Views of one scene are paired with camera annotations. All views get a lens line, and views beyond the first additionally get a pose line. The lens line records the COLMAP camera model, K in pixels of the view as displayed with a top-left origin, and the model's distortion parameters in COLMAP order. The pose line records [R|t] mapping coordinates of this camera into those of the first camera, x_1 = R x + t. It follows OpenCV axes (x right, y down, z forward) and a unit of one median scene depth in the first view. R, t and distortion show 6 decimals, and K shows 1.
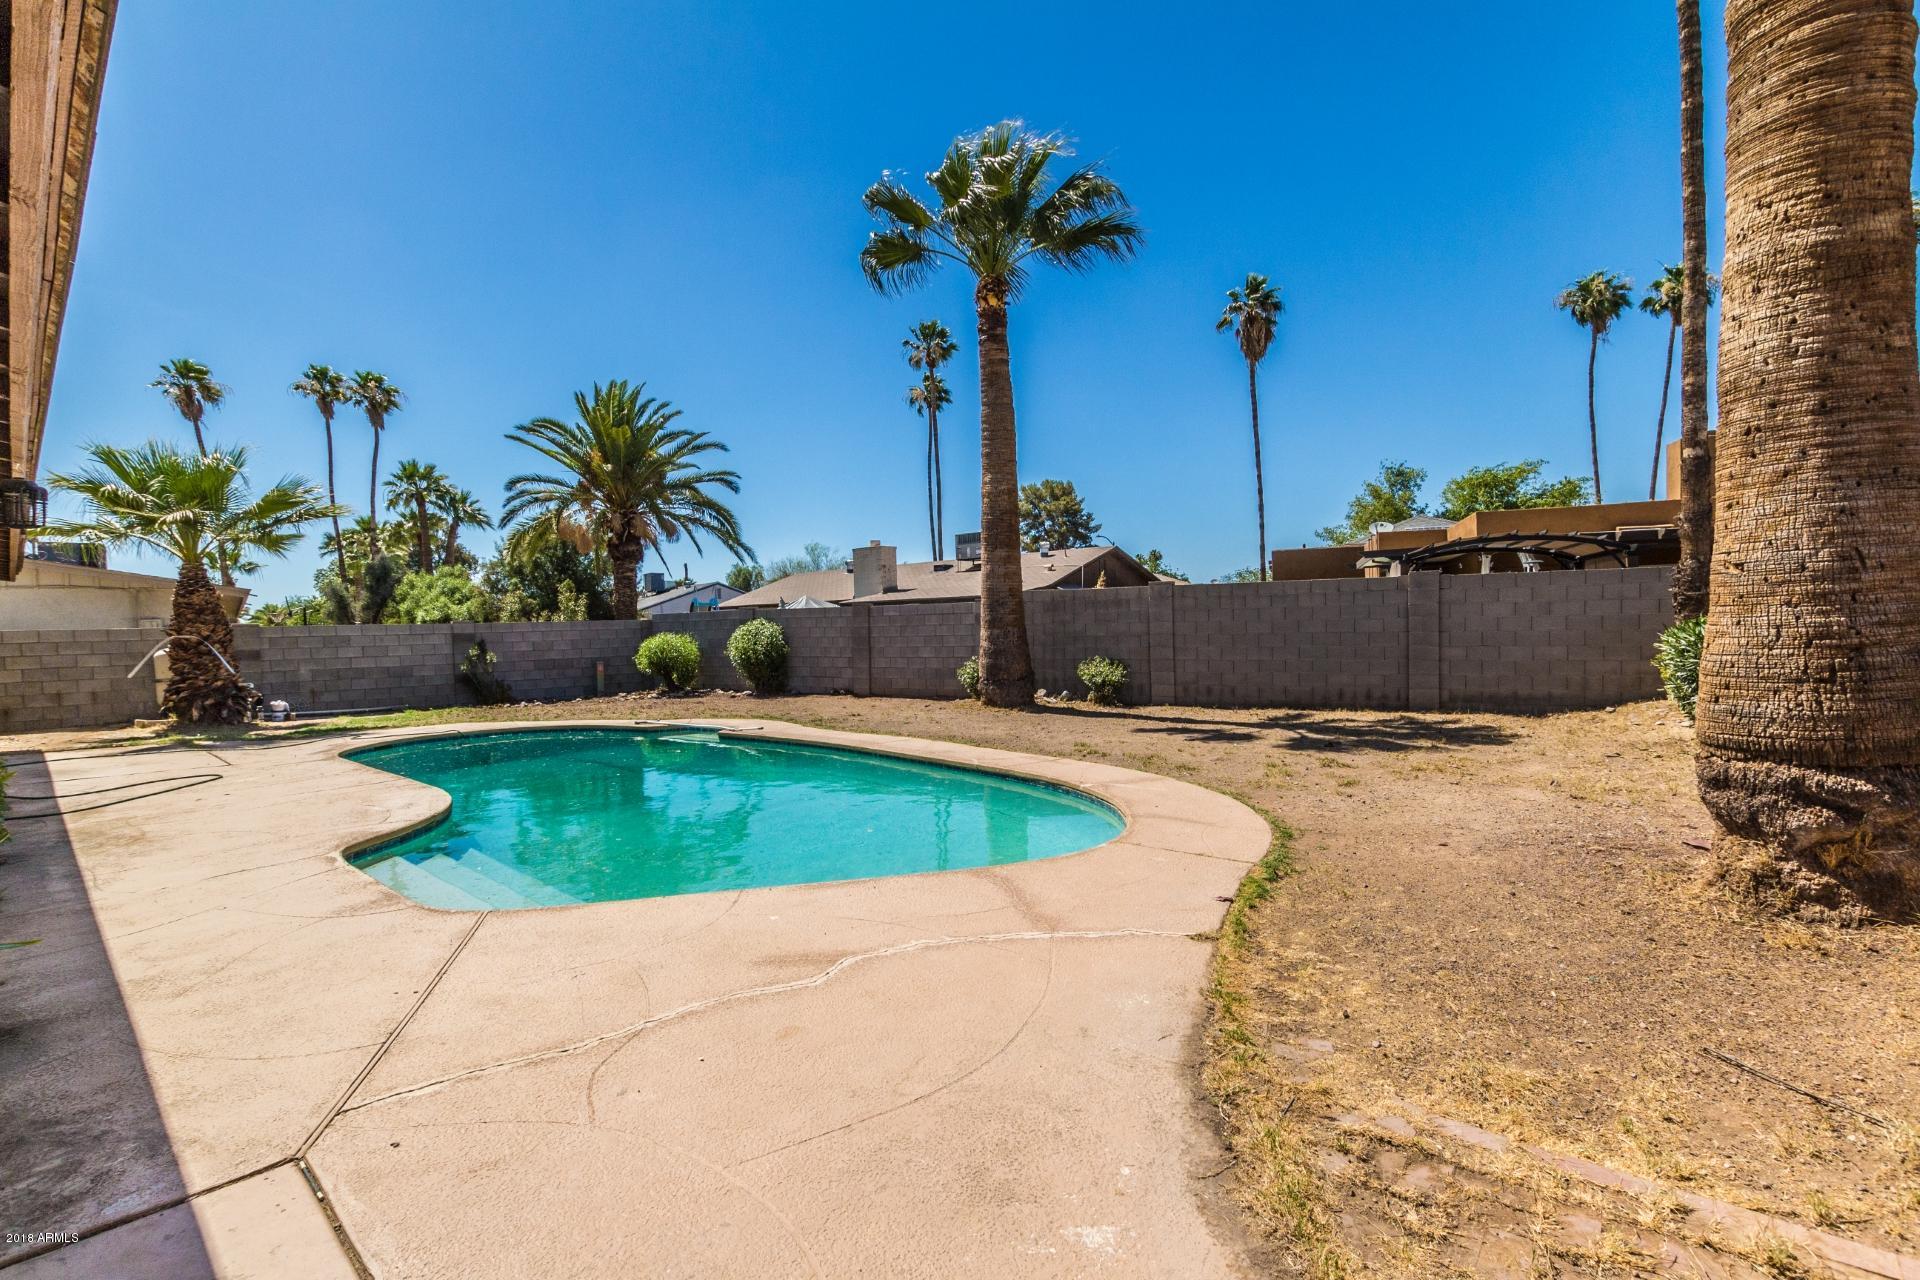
lens RADIAL K [[898.3, 0, 955.6], [0, 898.3, 641.3], [0, 0, 1]] dist [0.008825, -0.001676]
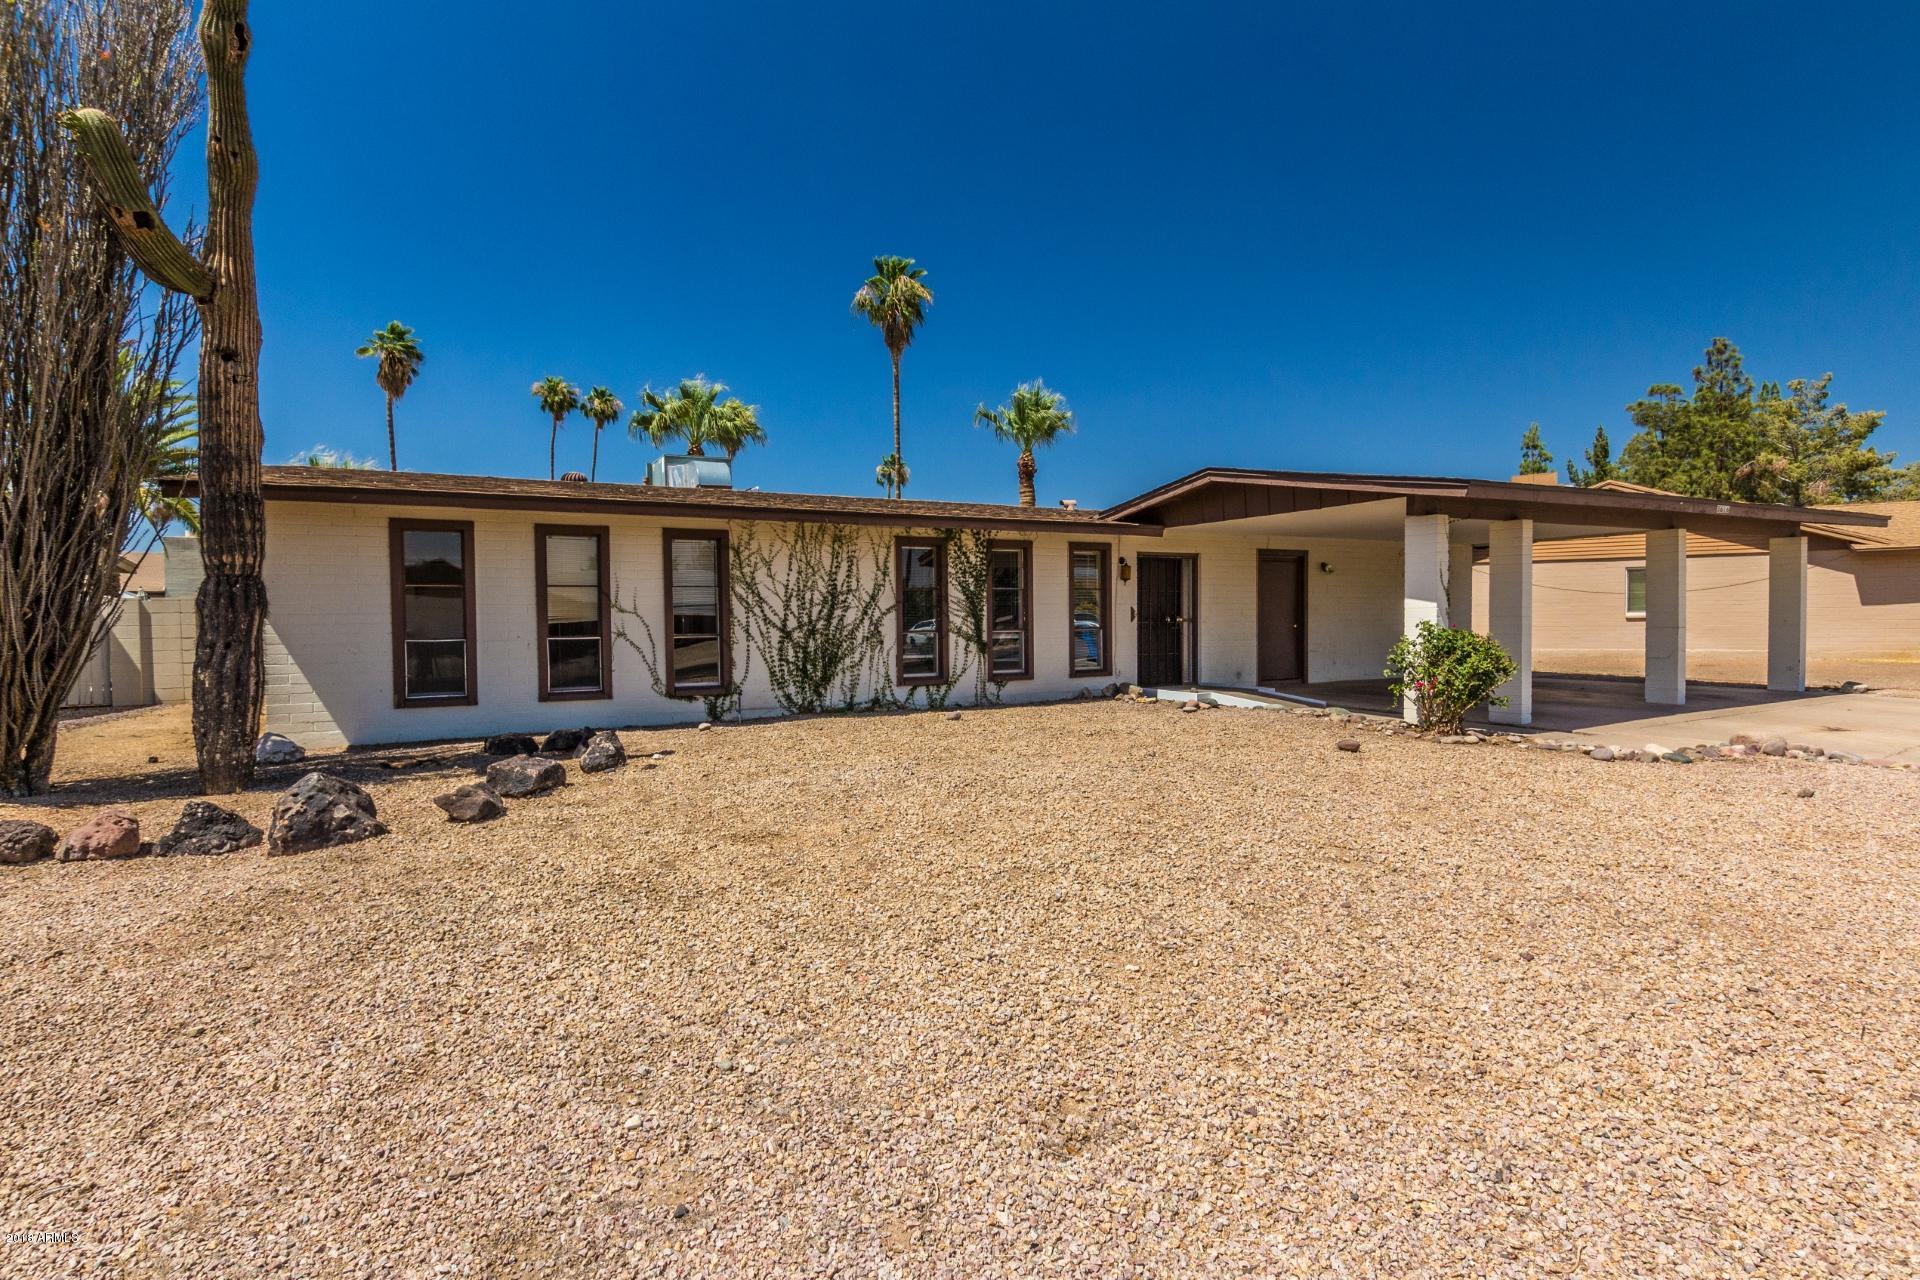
lens RADIAL K [[993.3, 0, 976.1], [0, 993.3, 631.7], [0, 0, 1]] dist [0.022106, 0.000309]
pose [[0.295881, 0.005834, 0.955207, -2.040319], [0.016531, 0.999800, -0.011227, 0.048705], [-0.955082, 0.019112, 0.295726, -0.255803]]
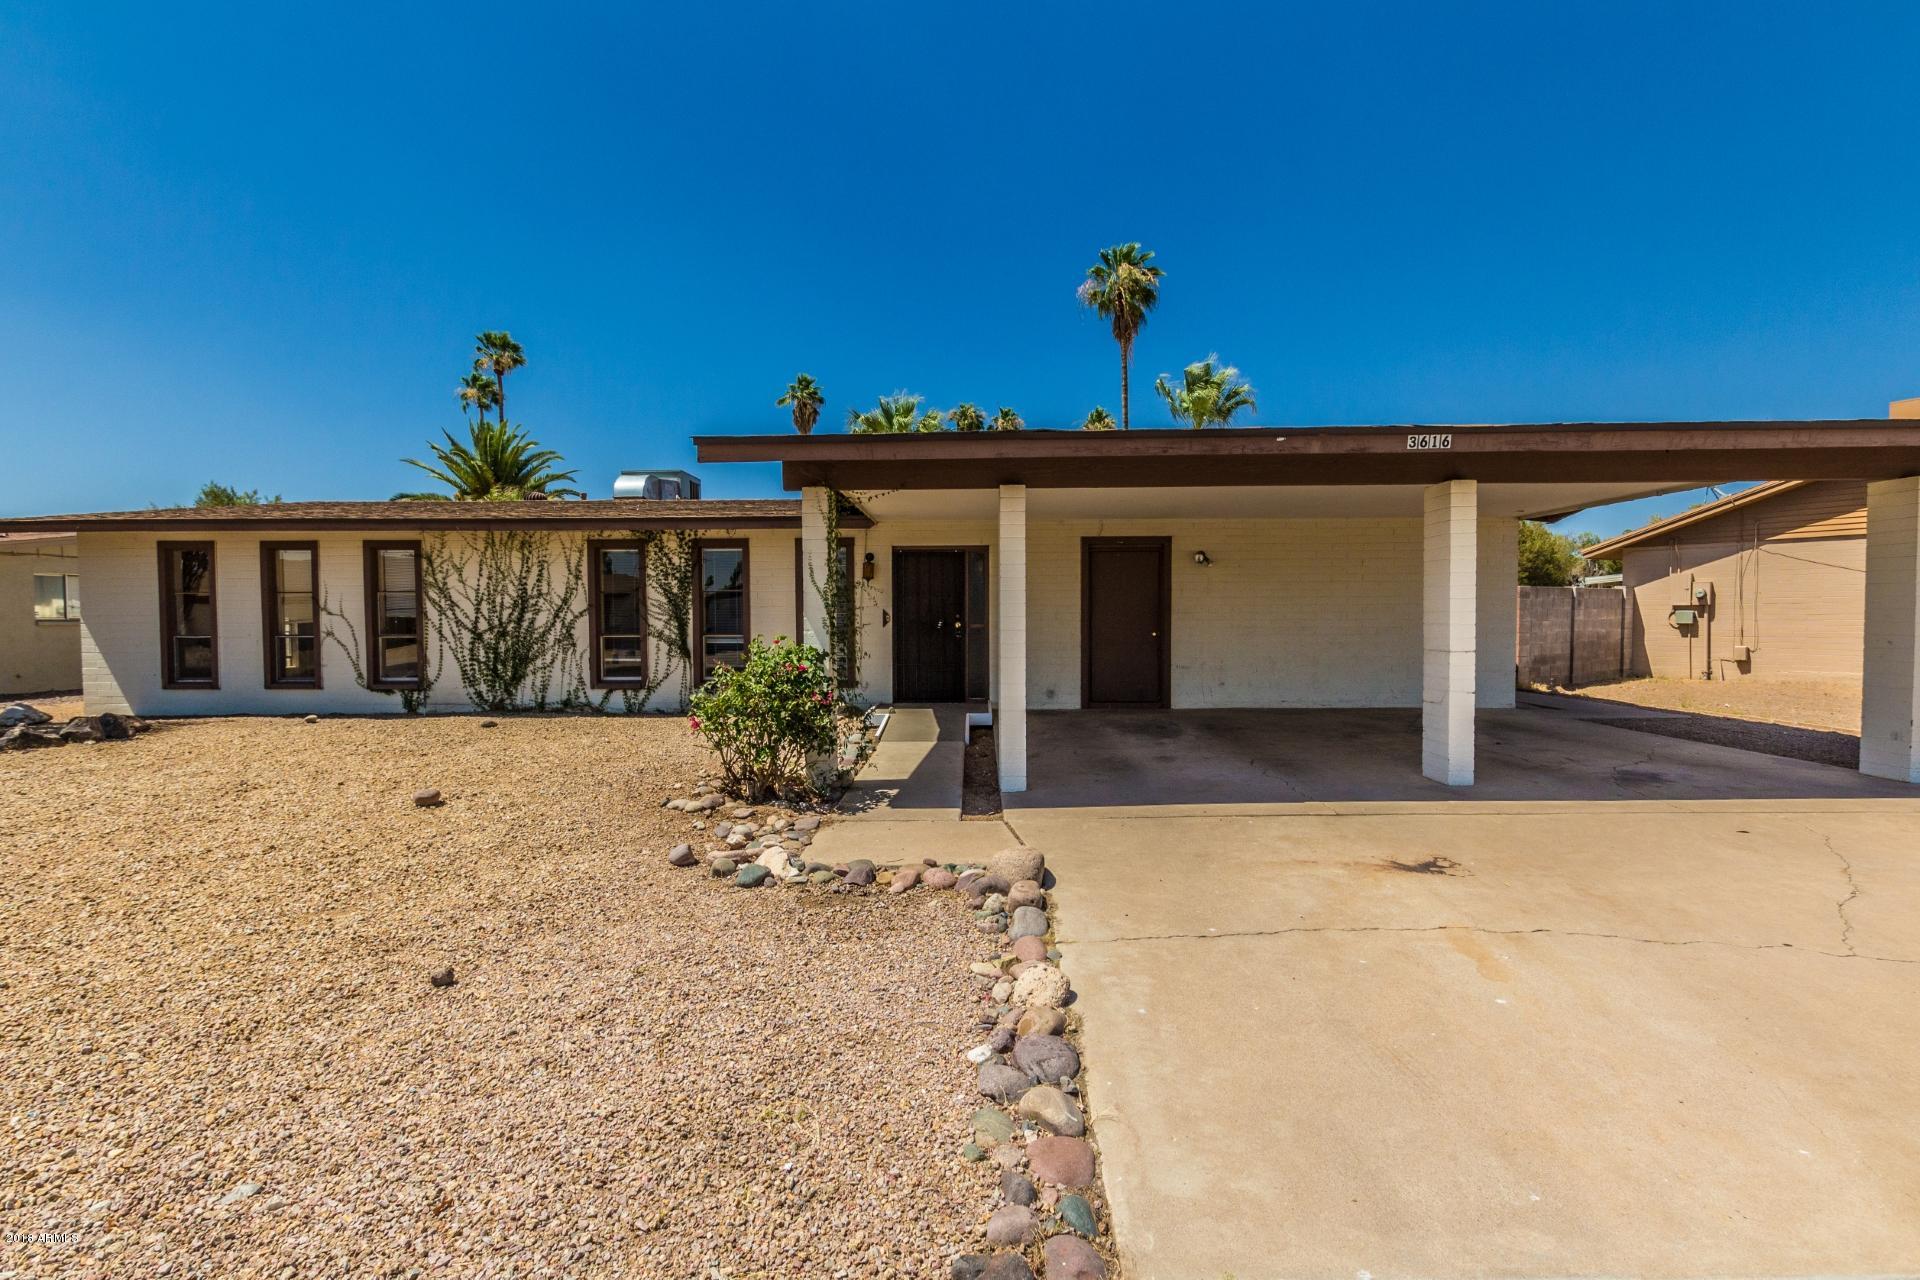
lens RADIAL K [[933.4, 0, 970.3], [0, 933.4, 642.0], [0, 0, 1]] dist [0.008372, 0.000316]
pose [[0.732062, -0.000292, 0.681238, -1.481071], [-0.002995, 0.999989, 0.003647, 0.039018], [-0.681231, -0.004710, 0.732053, -0.828579]]
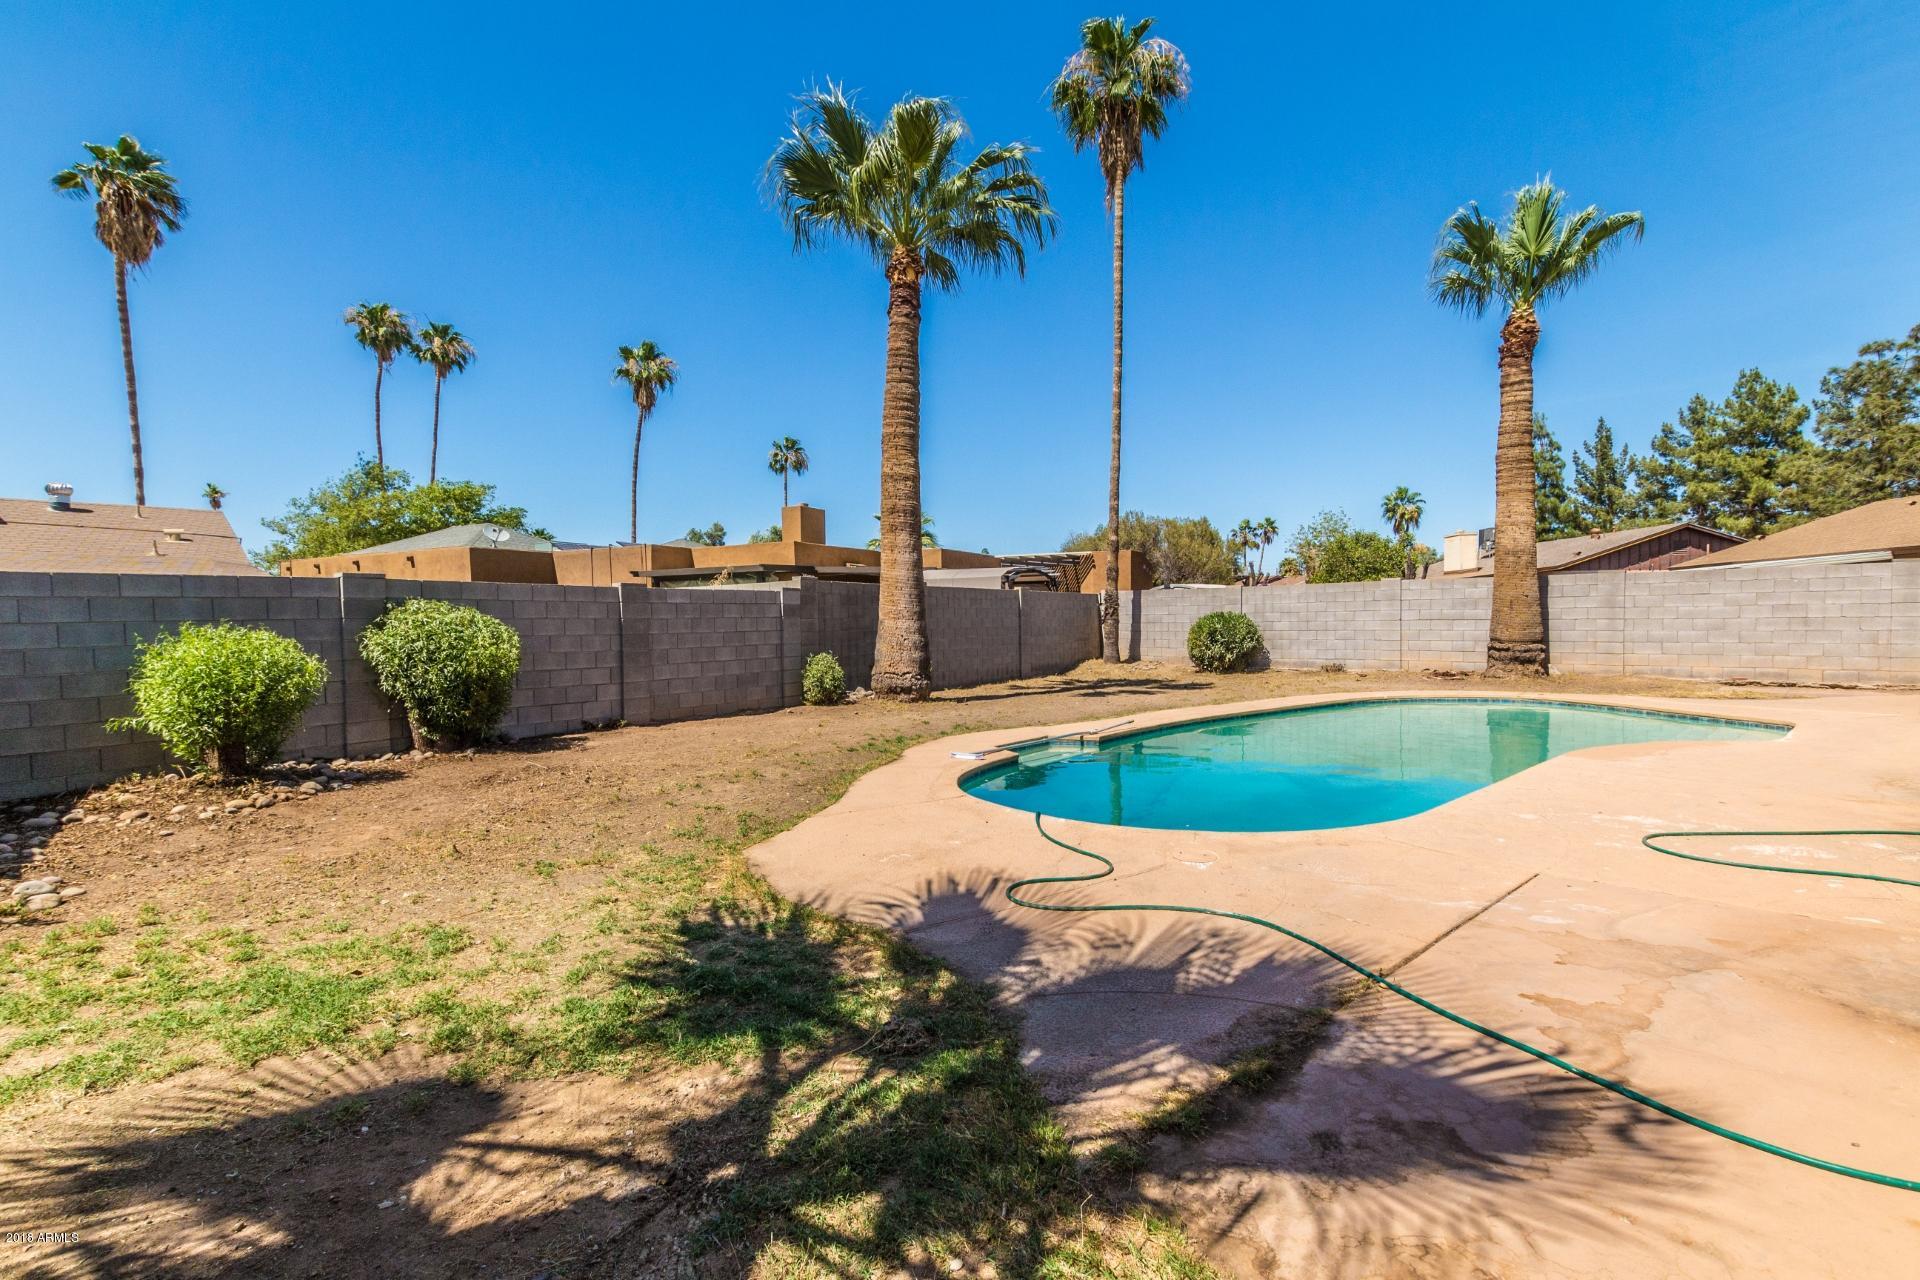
lens RADIAL K [[898.3, 0, 969.1], [0, 898.3, 636.6], [0, 0, 1]] dist [0.008825, -0.001676]
pose [[0.066187, 0.003803, 0.997800, -0.979815], [0.032855, 0.999442, -0.005988, 0.011344], [-0.997266, 0.033179, 0.066025, 0.961550]]
